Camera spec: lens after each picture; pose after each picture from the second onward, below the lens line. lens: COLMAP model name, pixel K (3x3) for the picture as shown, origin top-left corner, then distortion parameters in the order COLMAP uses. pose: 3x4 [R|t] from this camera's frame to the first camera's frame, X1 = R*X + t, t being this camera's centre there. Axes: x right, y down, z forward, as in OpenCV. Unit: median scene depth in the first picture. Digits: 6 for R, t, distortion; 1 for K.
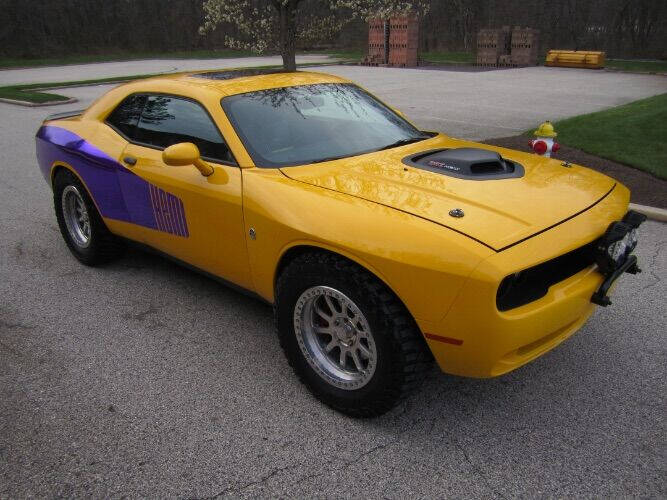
lens RADIAL K [[544.4, 0, 333.8], [0, 544.4, 252.6], [0, 0, 1]] dist [-0.059715, 0.008260]
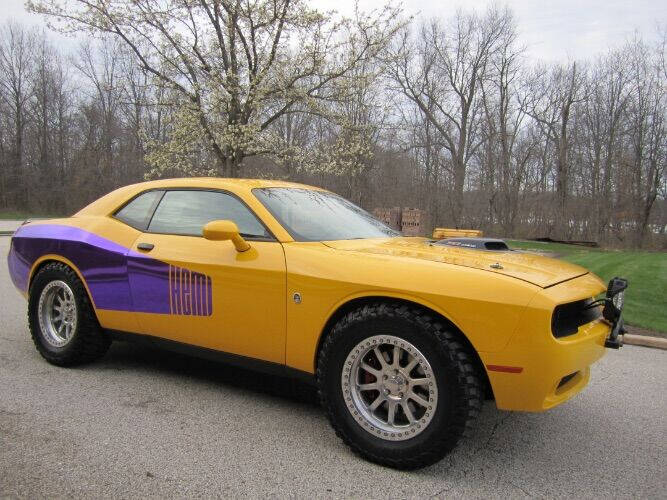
lens RADIAL K [[543.1, 0, 333.5], [0, 543.1, 250.0], [0, 0, 1]] dist [-0.054967, 0.001045]
pose [[0.980619, 0.042748, 0.191206, -0.270734], [0.019550, 0.949689, -0.312583, 0.197966], [-0.194949, 0.310262, 0.930447, -0.028283]]
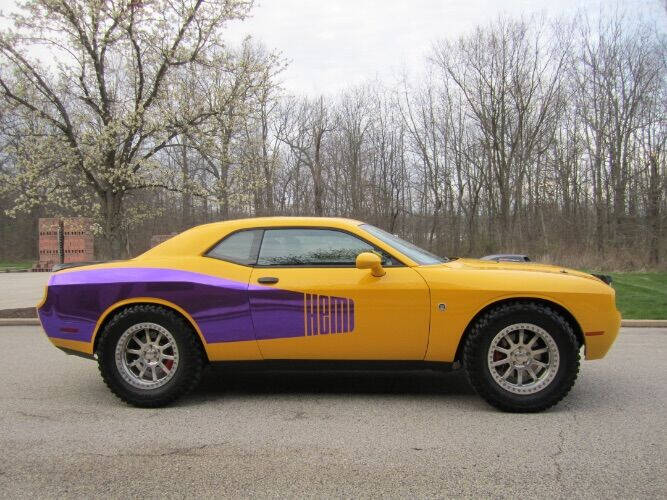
lens RADIAL K [[543.0, 0, 335.3], [0, 543.0, 255.8], [0, 0, 1]] dist [-0.055515, 0.016409]
pose [[0.795643, -0.006121, 0.605734, -1.169868], [0.225684, 0.930956, -0.287033, 0.176547], [-0.562155, 0.365081, 0.742090, 0.046038]]
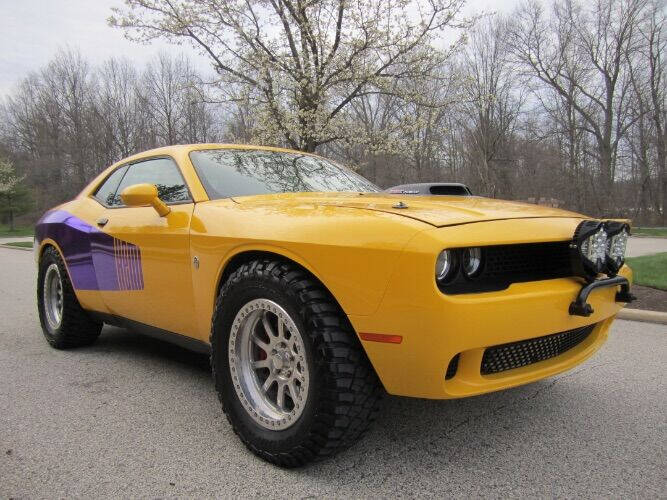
lens RADIAL K [[543.0, 0, 335.3], [0, 543.0, 255.8], [0, 0, 1]] dist [-0.055515, 0.016409]
pose [[0.997716, 0.005973, -0.067281, 0.139949], [-0.026367, 0.951496, -0.306530, 0.218395], [0.062186, 0.307604, 0.949480, 0.131960]]
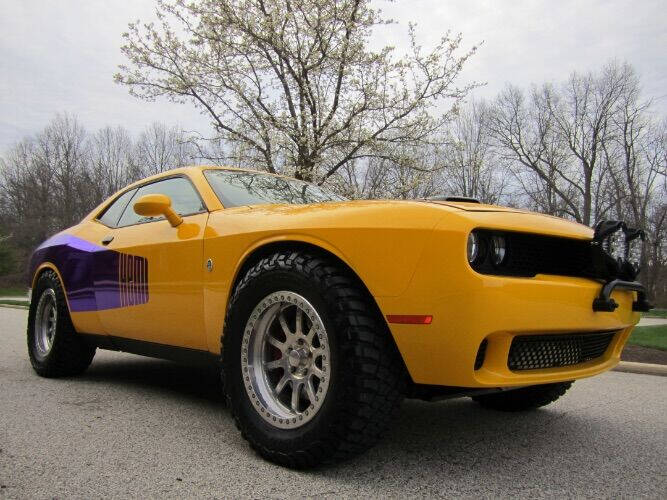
lens RADIAL K [[543.0, 0, 335.3], [0, 543.0, 255.8], [0, 0, 1]] dist [-0.055515, 0.016409]
pose [[0.998735, 0.031783, -0.038958, 0.090157], [-0.045619, 0.898595, -0.436402, 0.319293], [0.021138, 0.437627, 0.898908, 0.173124]]
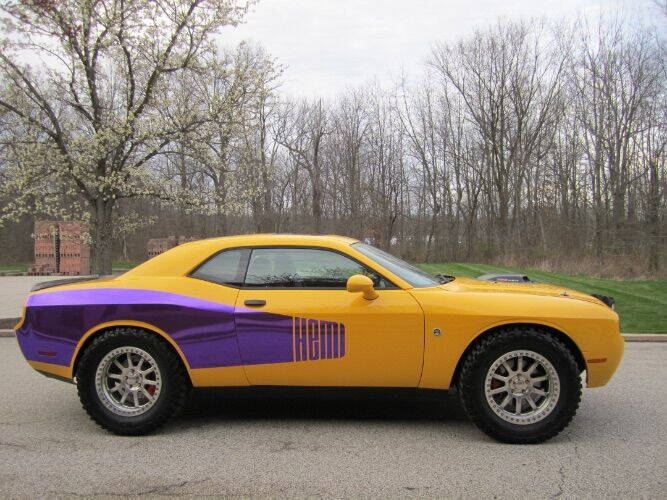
lens RADIAL K [[543.0, 0, 335.3], [0, 543.0, 255.8], [0, 0, 1]] dist [-0.055515, 0.016409]
pose [[0.794317, -0.000996, 0.607503, -1.114245], [0.222976, 0.930683, -0.290017, 0.117507], [-0.565104, 0.365824, 0.739479, 0.064145]]
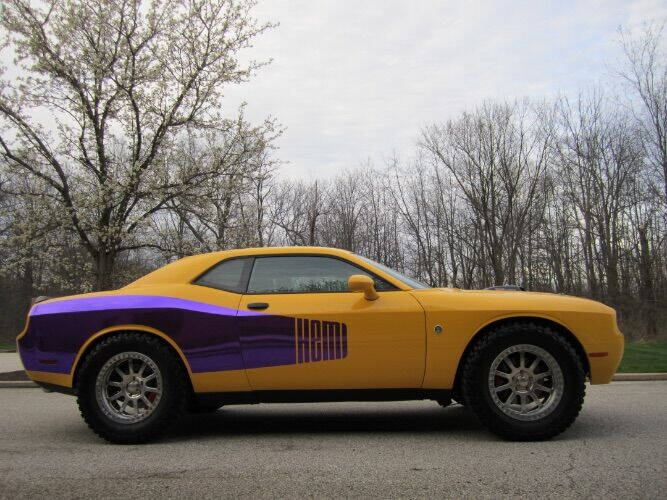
lens RADIAL K [[543.0, 0, 335.3], [0, 543.0, 255.8], [0, 0, 1]] dist [-0.055515, 0.016409]
pose [[0.790456, 0.084833, 0.606616, -1.140343], [0.235999, 0.871721, -0.429427, 0.313361], [-0.565229, 0.482604, 0.669036, 0.129426]]
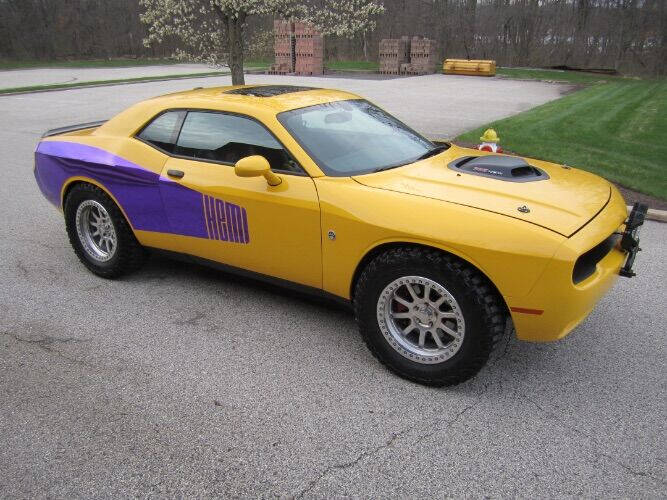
lens RADIAL K [[544.4, 0, 333.8], [0, 544.4, 252.6], [0, 0, 1]] dist [-0.059715, 0.008260]
pose [[0.982725, -0.053847, 0.177064, -0.328091], [0.056014, 0.998404, -0.007262, 0.008726], [-0.176390, 0.017055, 0.984173, -0.103423]]
